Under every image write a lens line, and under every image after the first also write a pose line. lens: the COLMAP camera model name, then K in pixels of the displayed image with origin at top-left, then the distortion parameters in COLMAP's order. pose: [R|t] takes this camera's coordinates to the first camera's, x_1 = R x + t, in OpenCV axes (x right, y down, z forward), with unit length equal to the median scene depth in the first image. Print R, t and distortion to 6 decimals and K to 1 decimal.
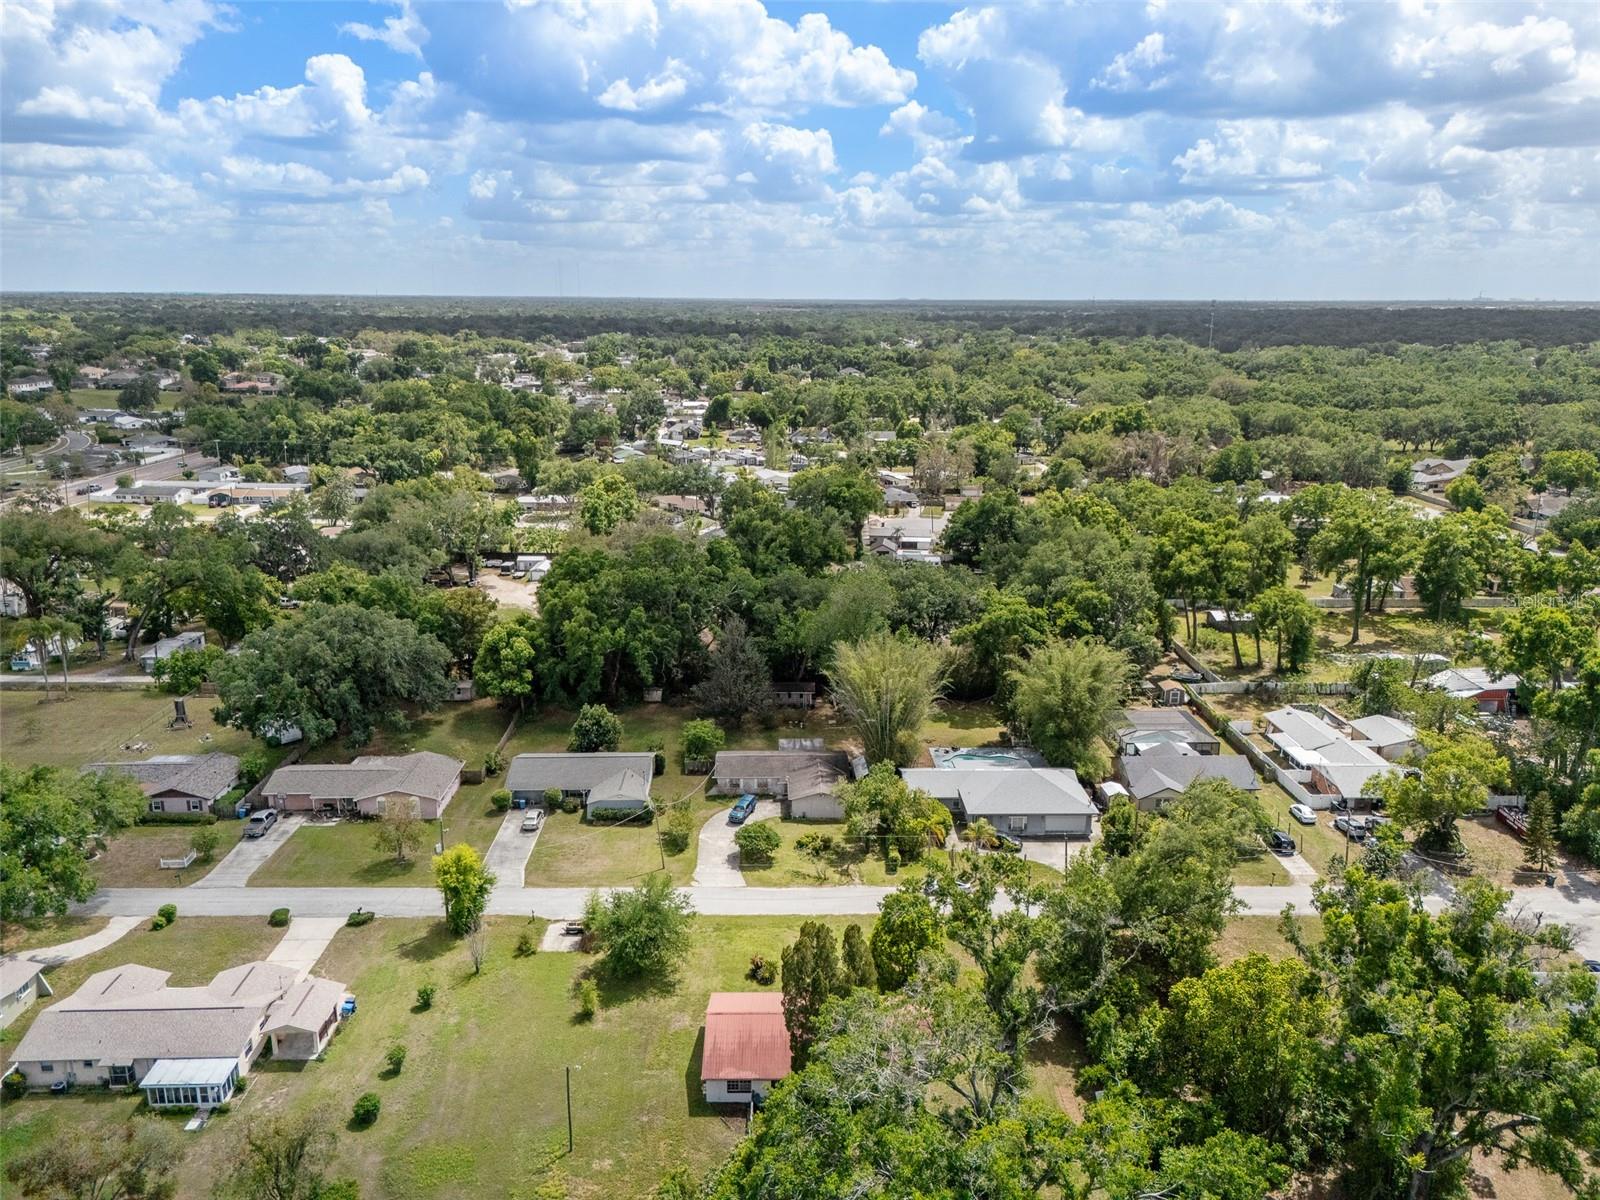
lens RADIAL K [[1178.4, 0, 806.5], [0, 1178.4, 595.5], [0, 0, 1]] dist [0.065704, -0.062231]
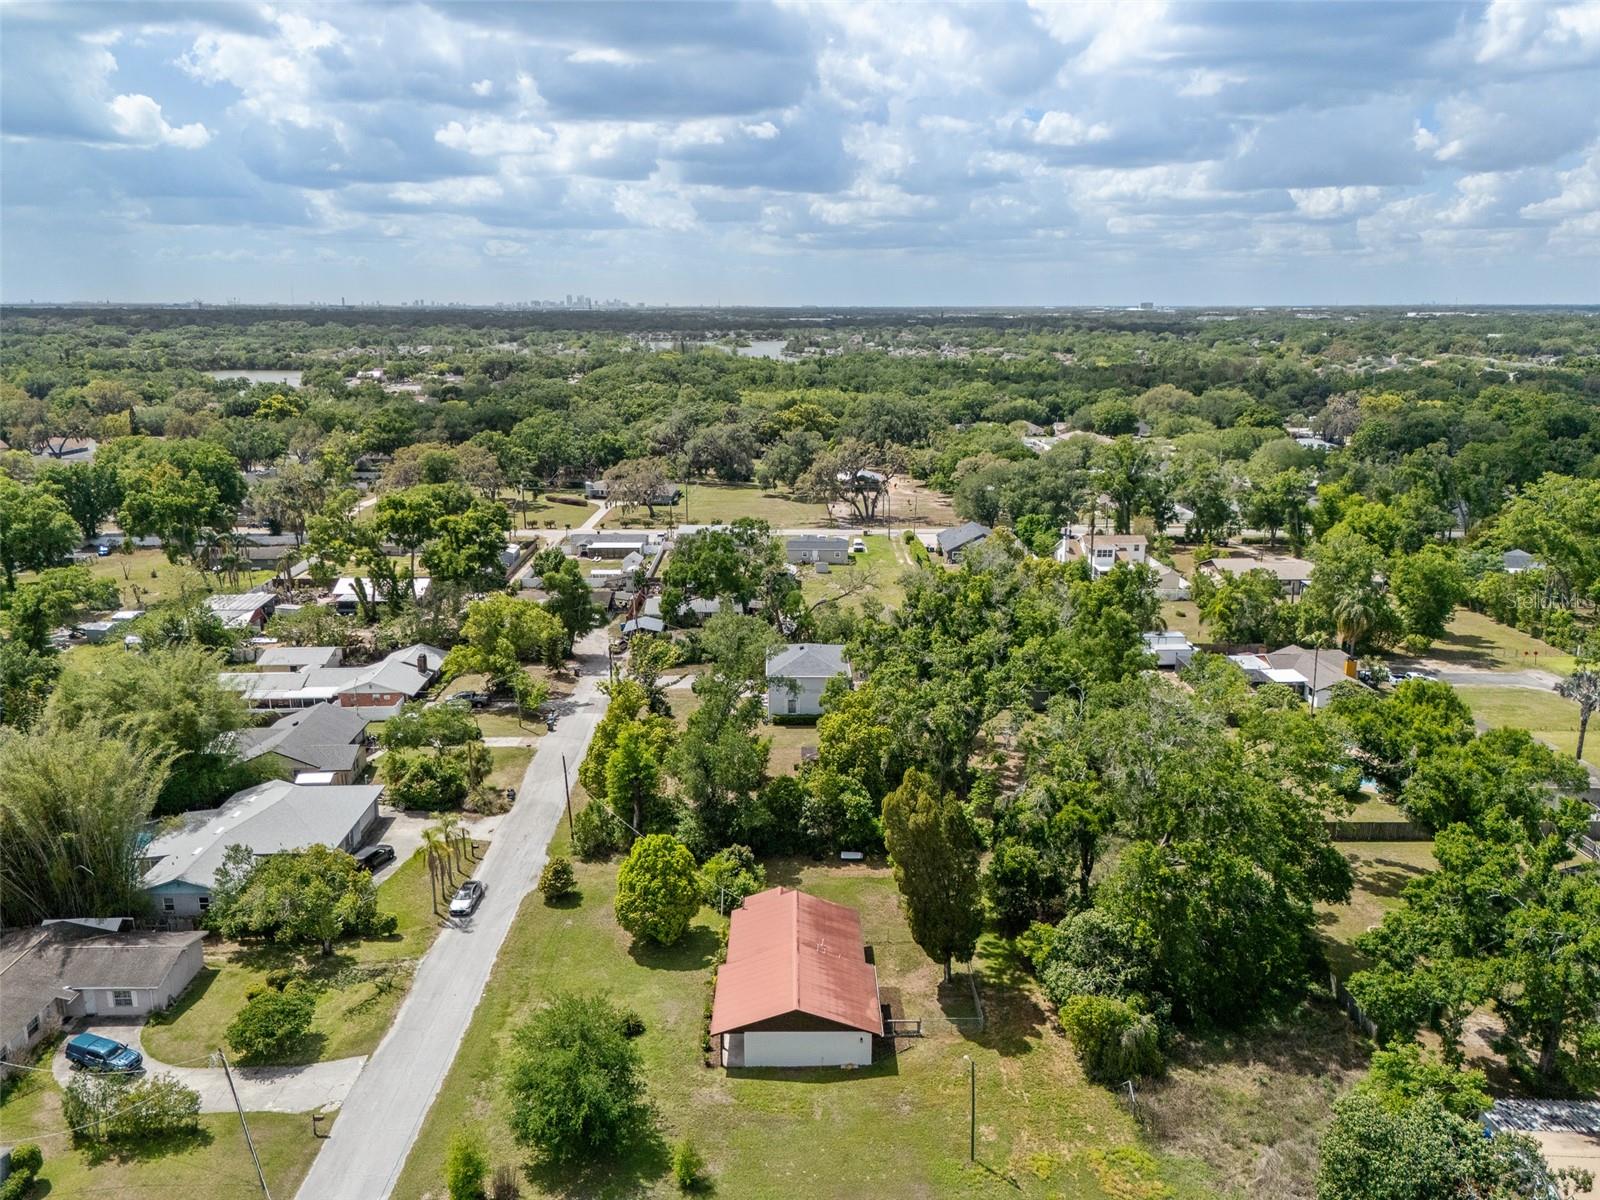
lens RADIAL K [[1178.4, 0, 801.4], [0, 1178.4, 602.3], [0, 0, 1]] dist [0.065704, -0.062231]
pose [[0.010073, -0.249766, 0.968254, -0.558461], [0.243615, 0.939740, 0.239877, -0.079037], [-0.969820, 0.233465, 0.070312, 0.596172]]
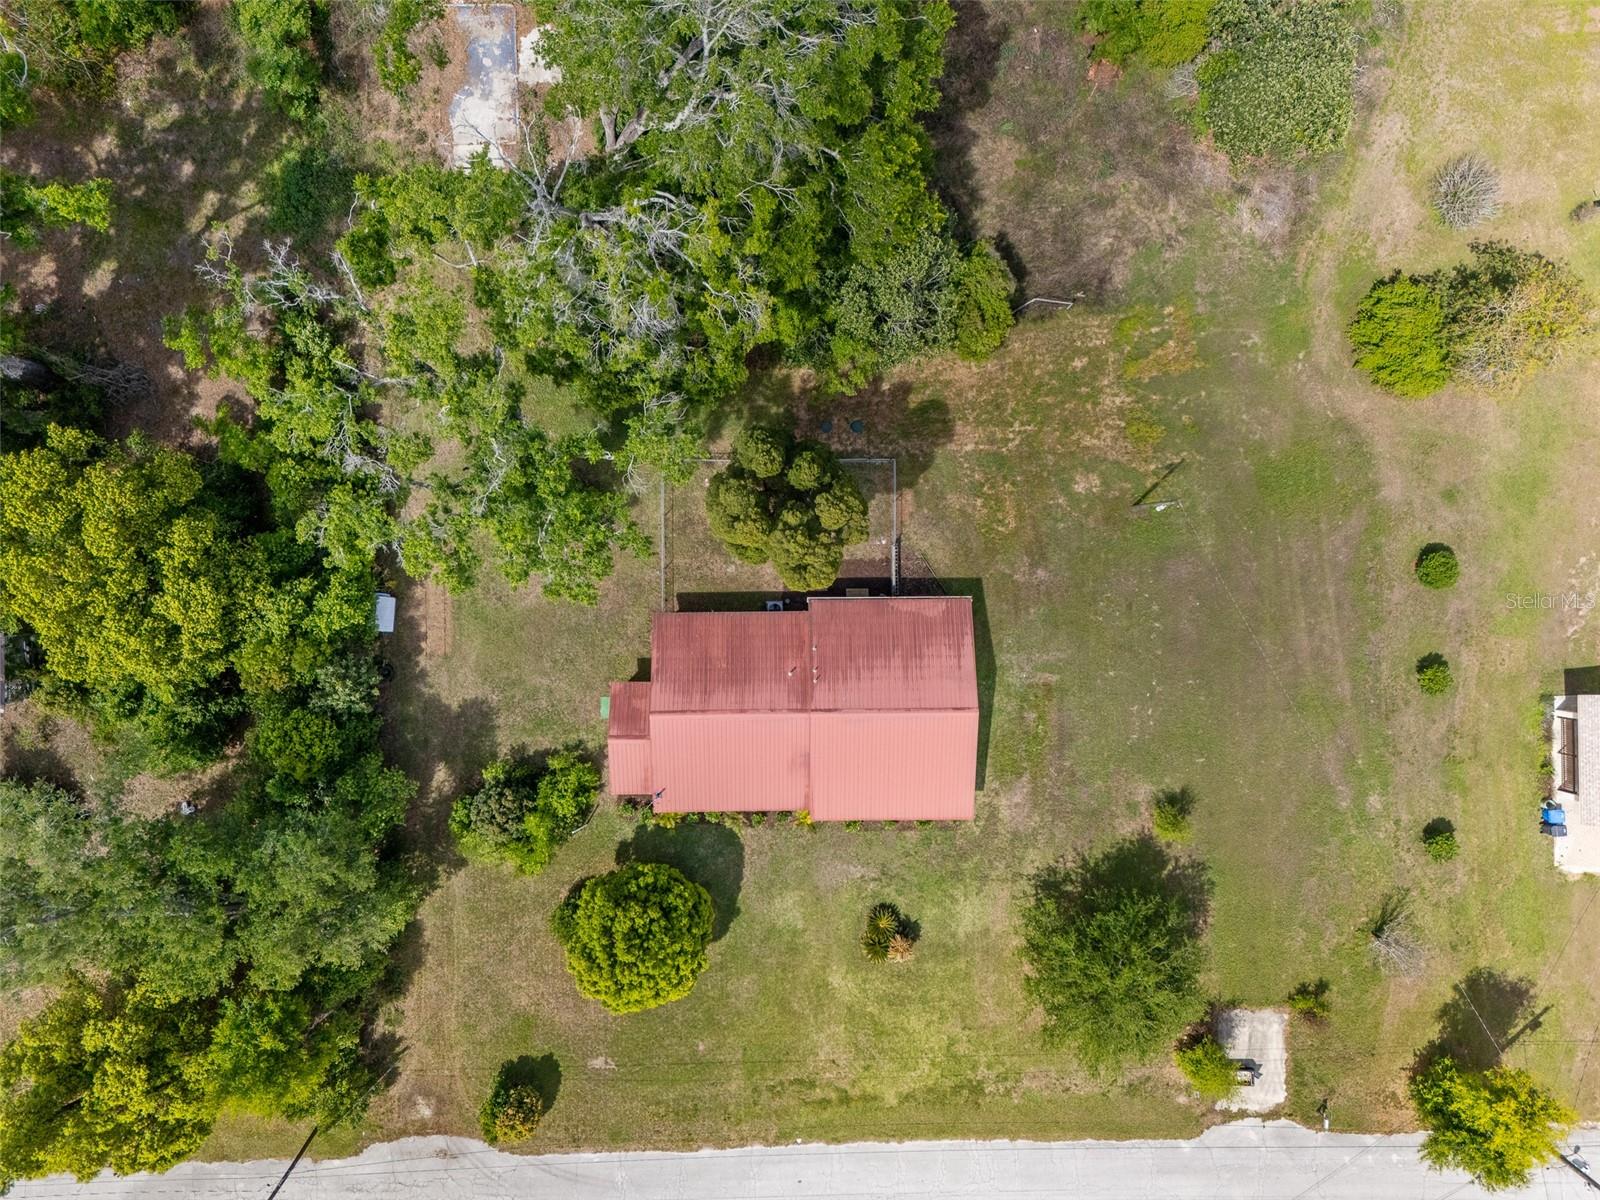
lens RADIAL K [[1178.4, 0, 803.3], [0, 1178.4, 609.3], [0, 0, 1]] dist [0.065704, -0.062231]
pose [[-0.999591, -0.008684, -0.027238, 0.017563], [-0.024163, -0.252577, 0.967275, -0.161092], [-0.015279, 0.967538, 0.252264, 0.541789]]
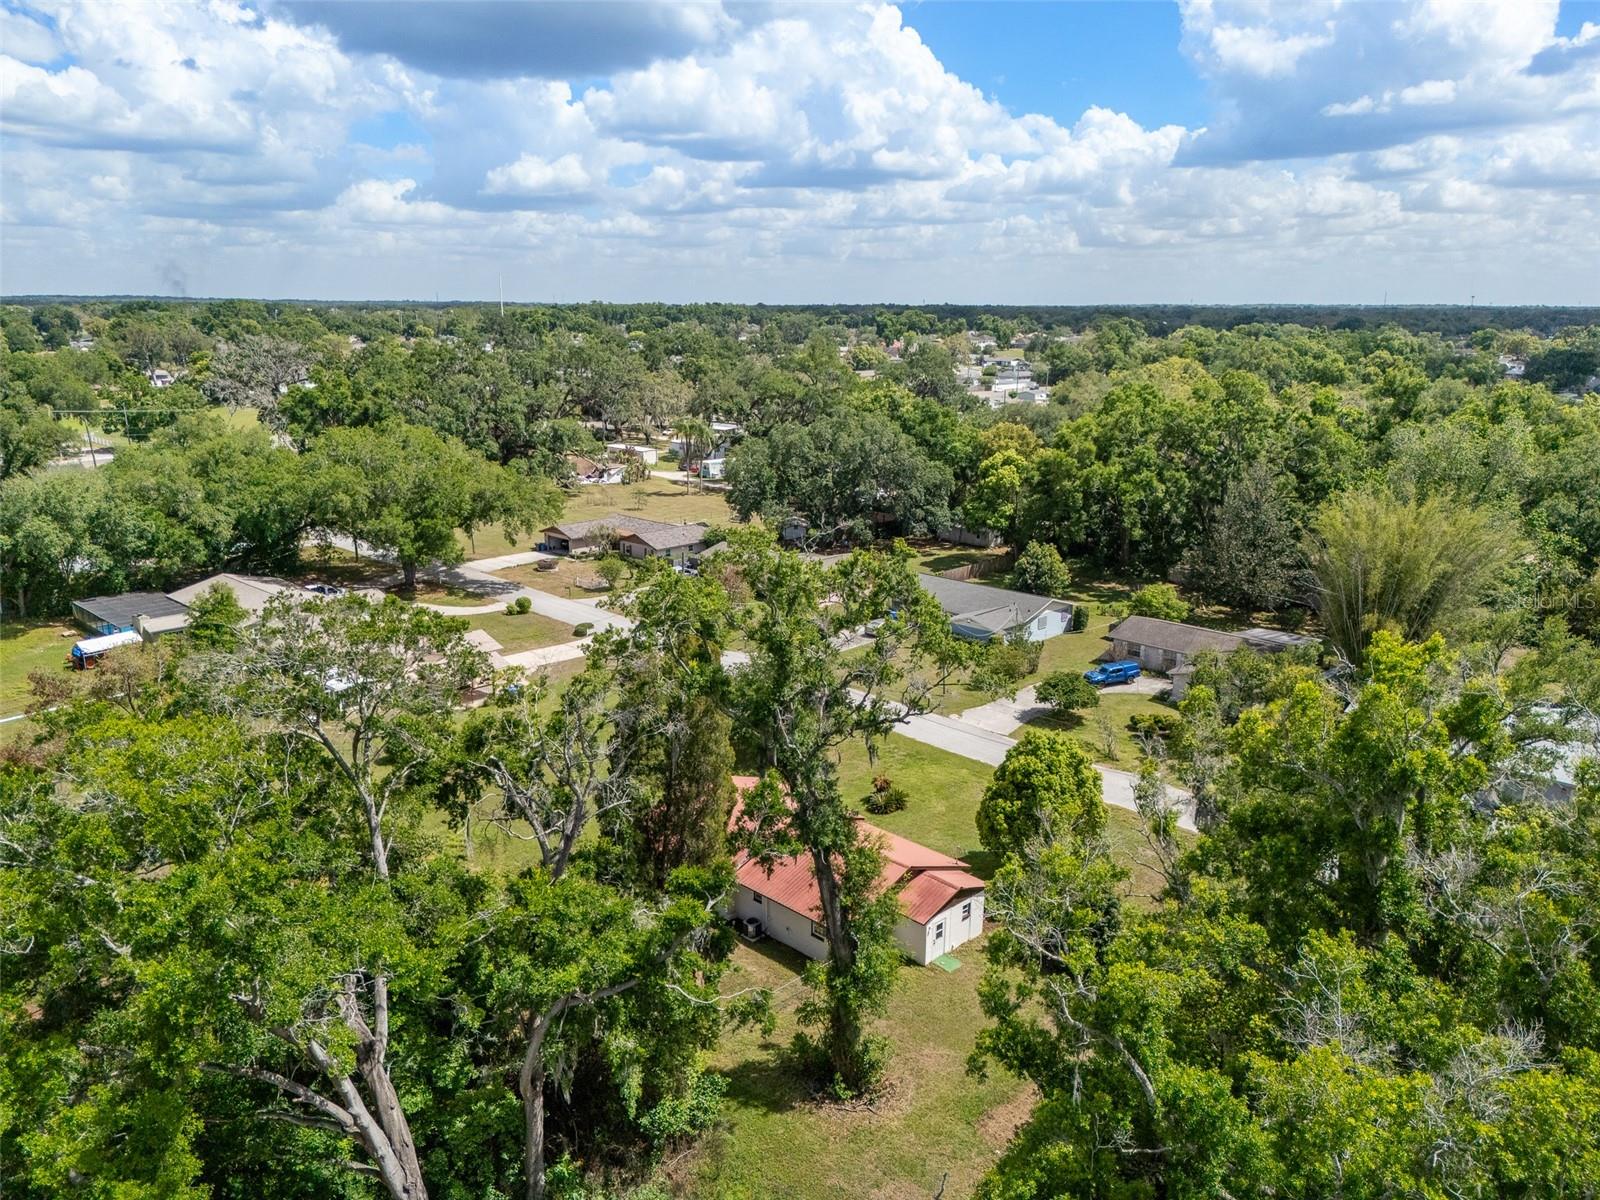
lens RADIAL K [[1178.4, 0, 807.1], [0, 1178.4, 598.0], [0, 0, 1]] dist [0.065704, -0.062231]
pose [[0.704679, 0.169196, -0.689057, 0.314726], [-0.176731, 0.982399, 0.060487, 0.124525], [0.687163, 0.079153, 0.722178, 0.338806]]
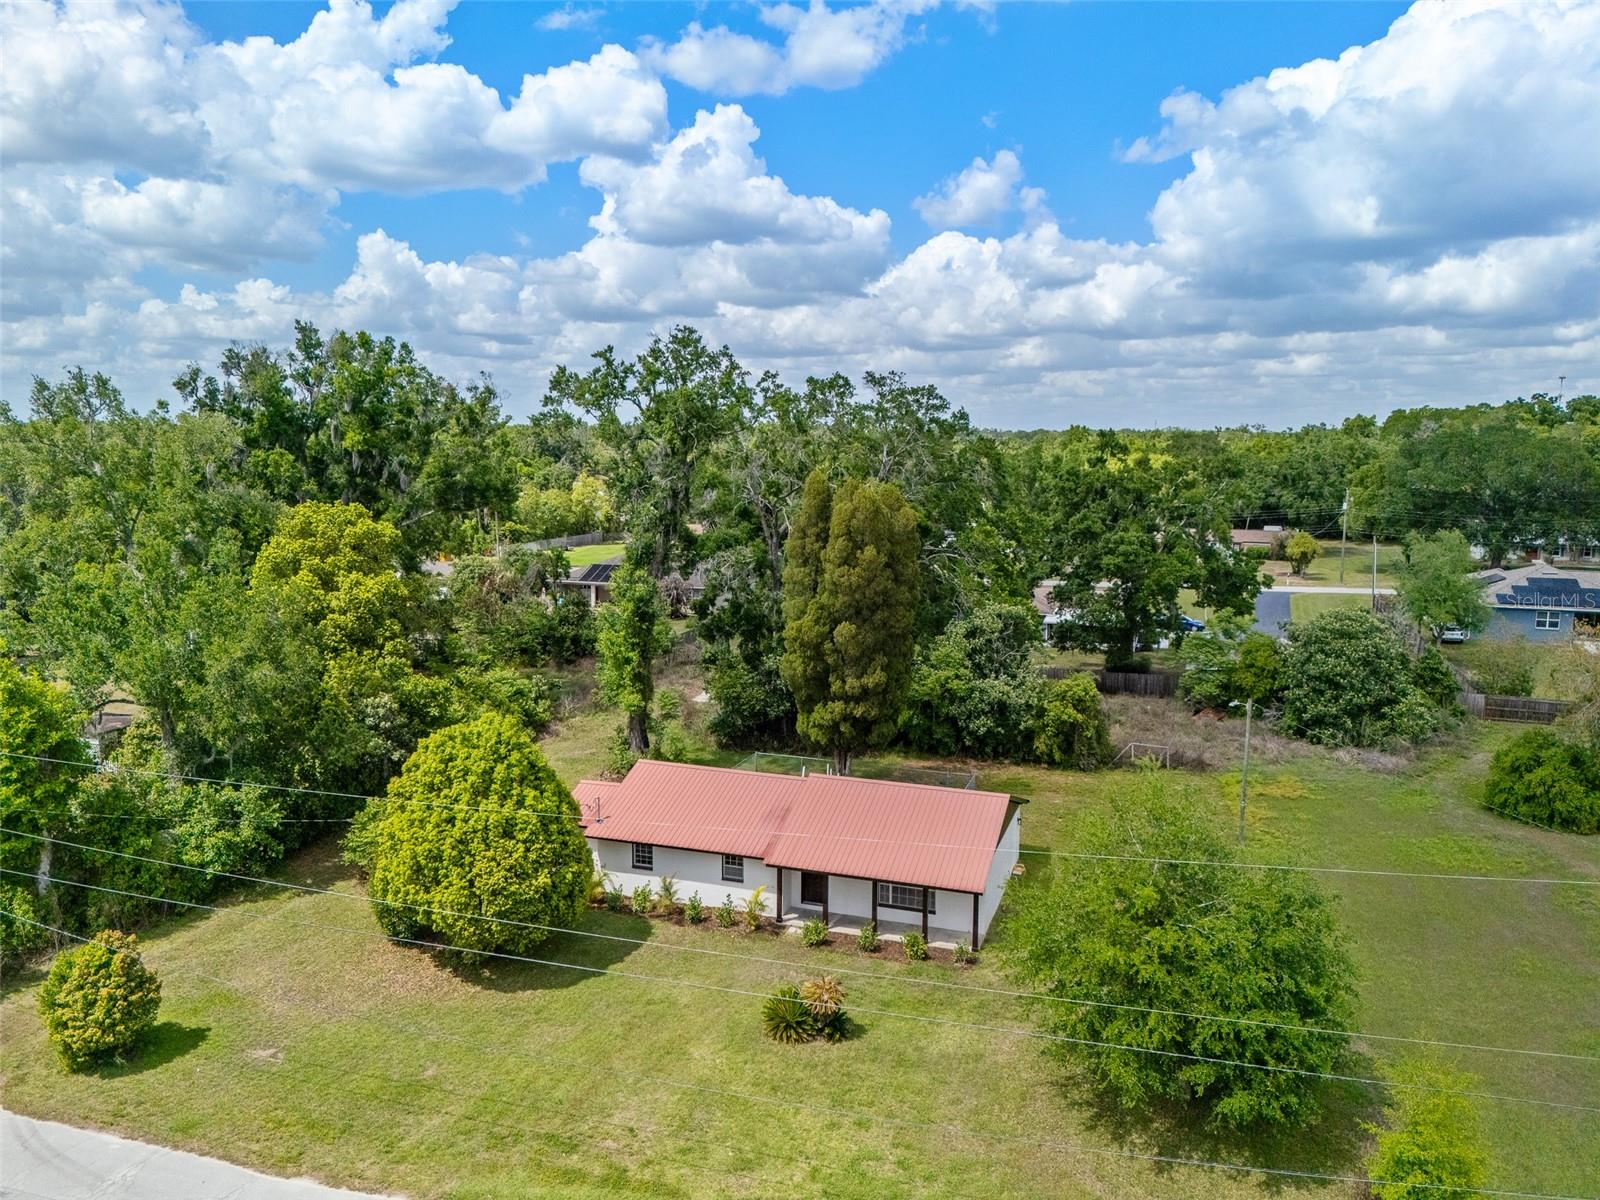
lens RADIAL K [[1178.4, 0, 797.6], [0, 1178.4, 595.2], [0, 0, 1]] dist [0.065704, -0.062231]
pose [[-0.940365, -0.059255, 0.334966, -0.111090], [0.069587, 0.930378, 0.359937, 0.057824], [-0.332973, 0.361782, -0.870771, 0.980567]]
